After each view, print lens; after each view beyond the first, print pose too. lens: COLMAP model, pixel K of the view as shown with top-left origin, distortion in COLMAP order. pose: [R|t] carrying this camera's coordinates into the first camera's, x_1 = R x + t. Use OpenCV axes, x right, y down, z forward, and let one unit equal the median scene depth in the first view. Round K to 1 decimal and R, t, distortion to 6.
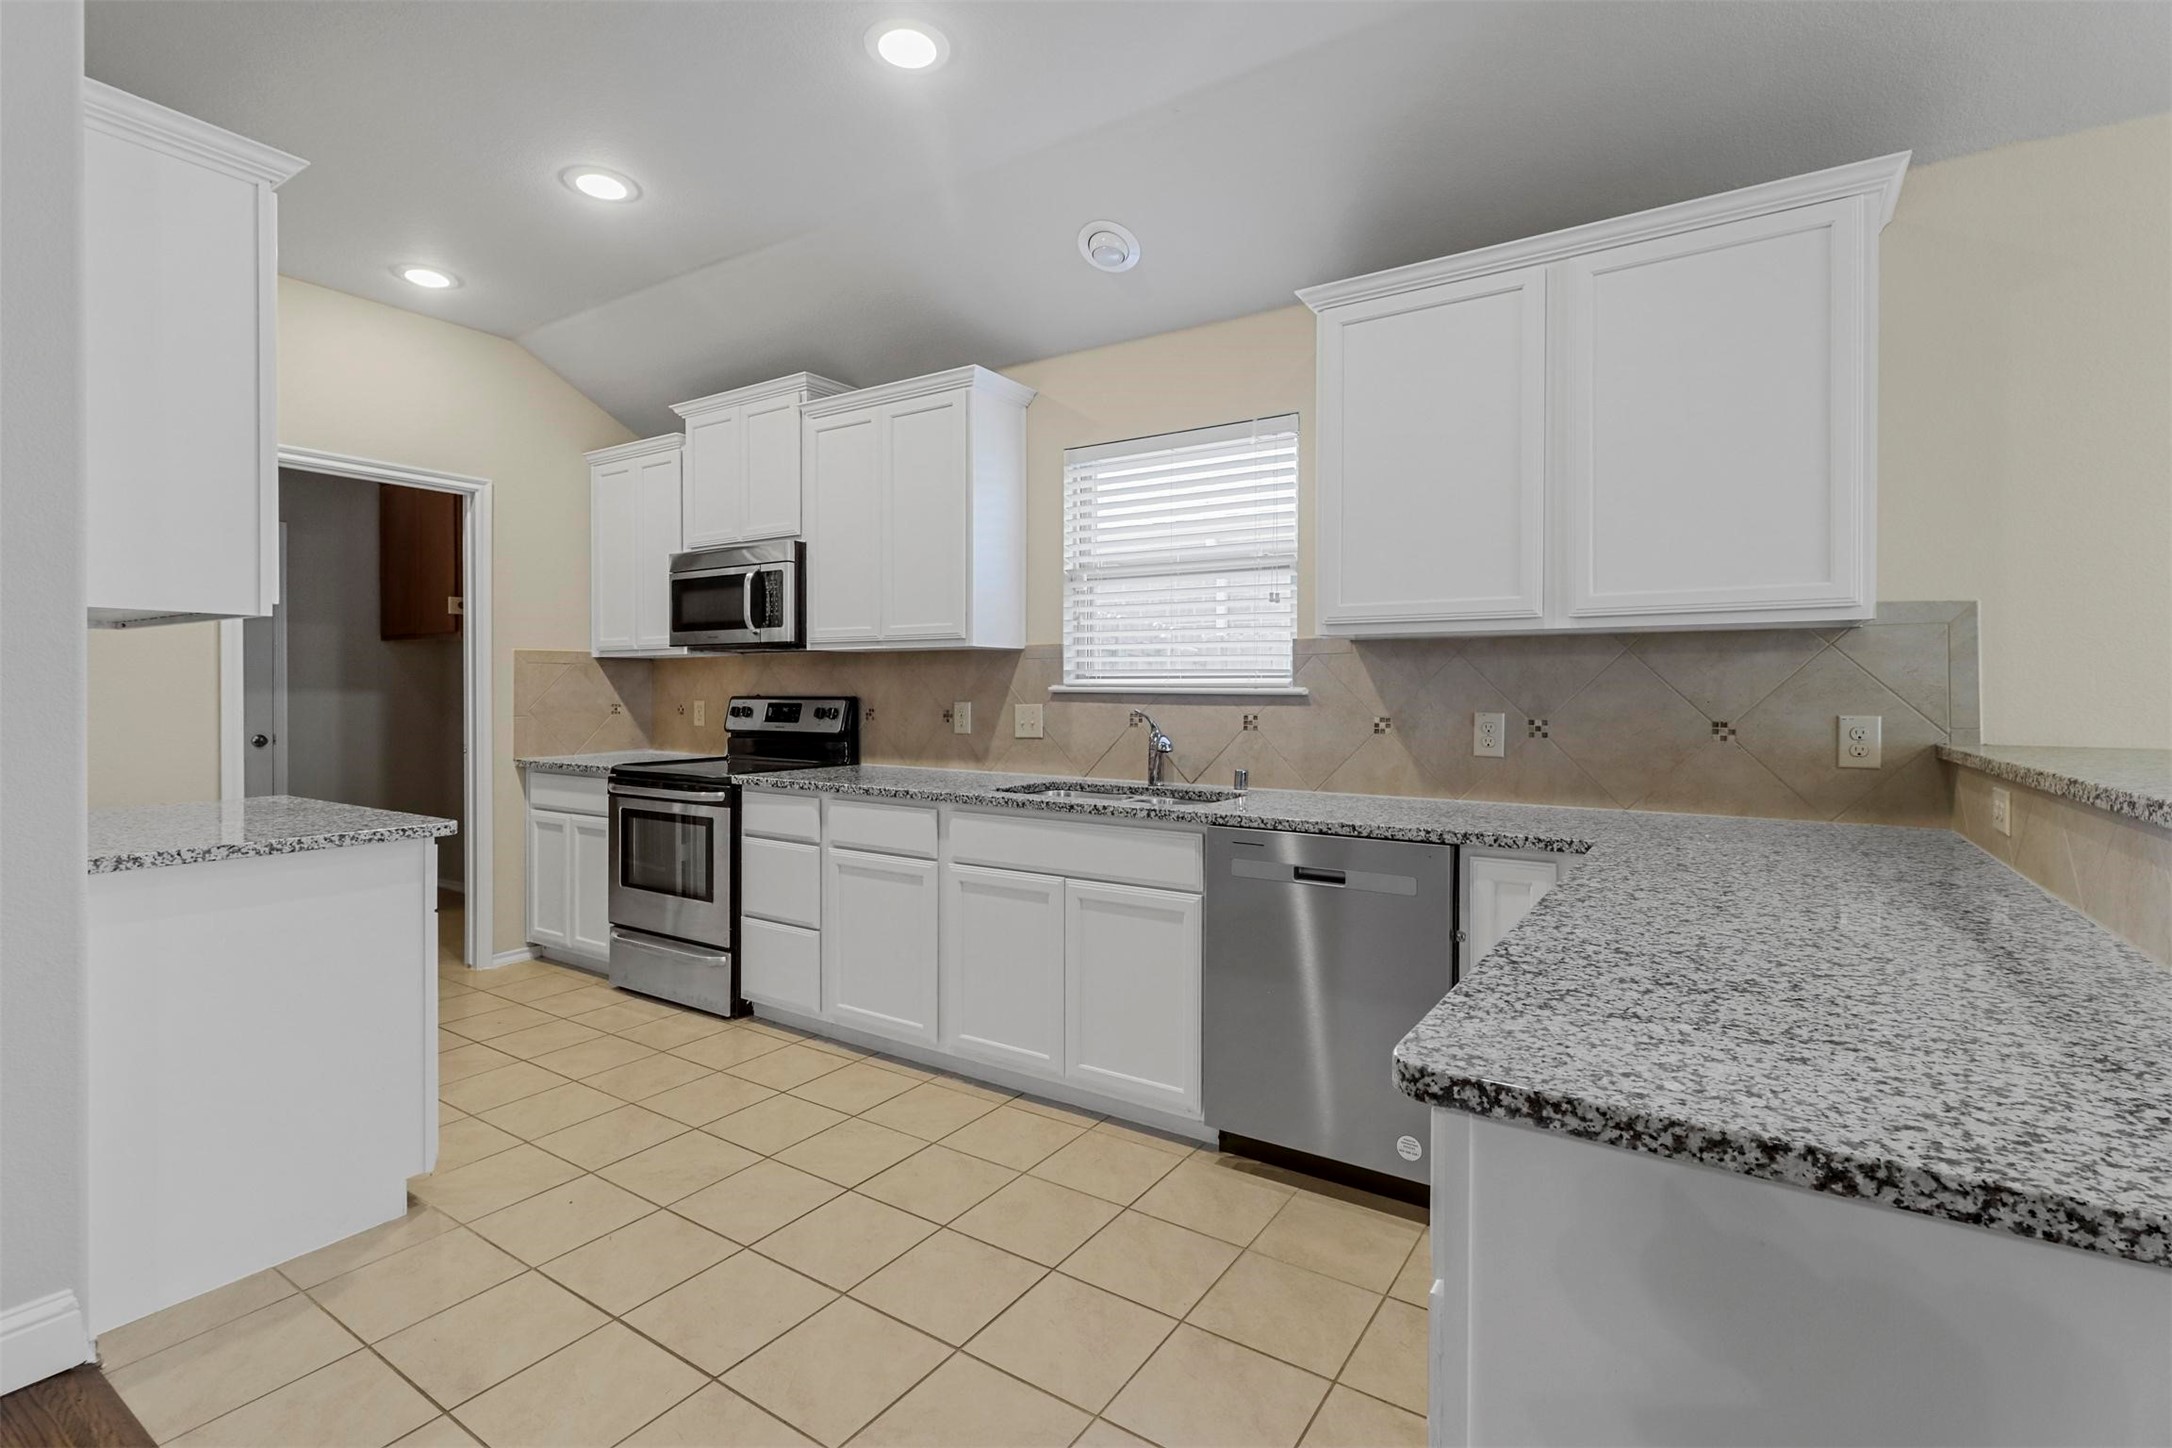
lens RADIAL K [[997.6, 0, 1086.5], [0, 997.6, 703.6], [0, 0, 1]] dist [0.001128, 0.000161]
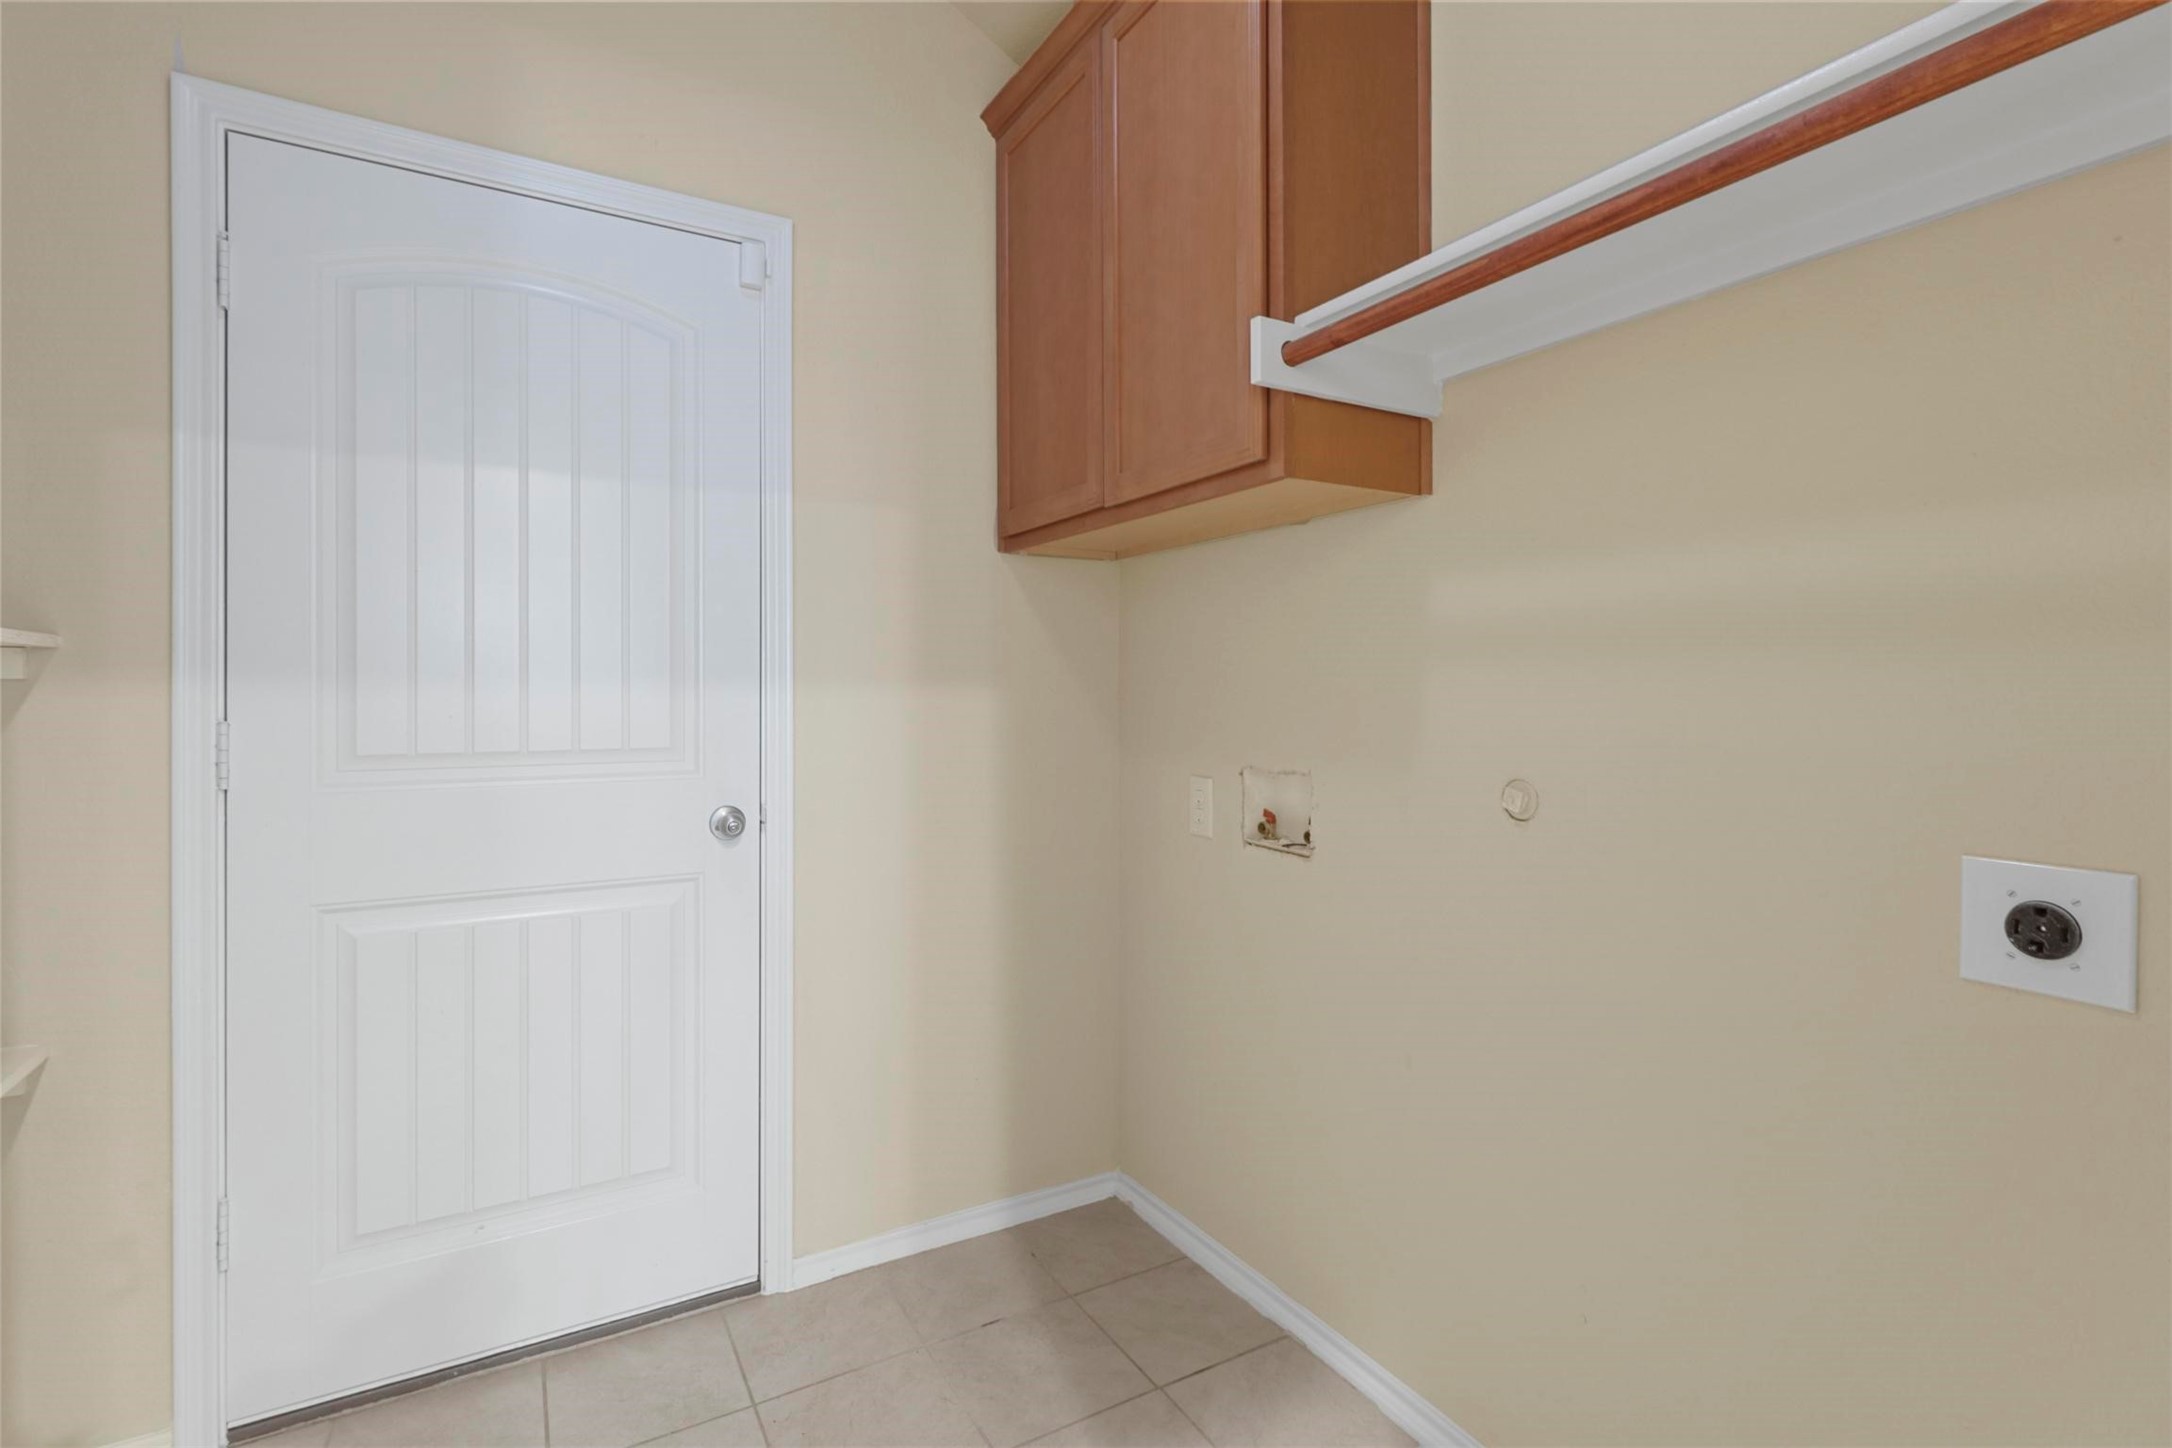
lens RADIAL K [[997.6, 0, 1086.1], [0, 997.6, 714.3], [0, 0, 1]] dist [0.001128, 0.000161]
pose [[0.892519, 0.004759, -0.450985, -0.546095], [-0.005144, 0.999987, 0.000371, -0.002364], [0.450981, 0.001989, 0.892532, 0.730215]]
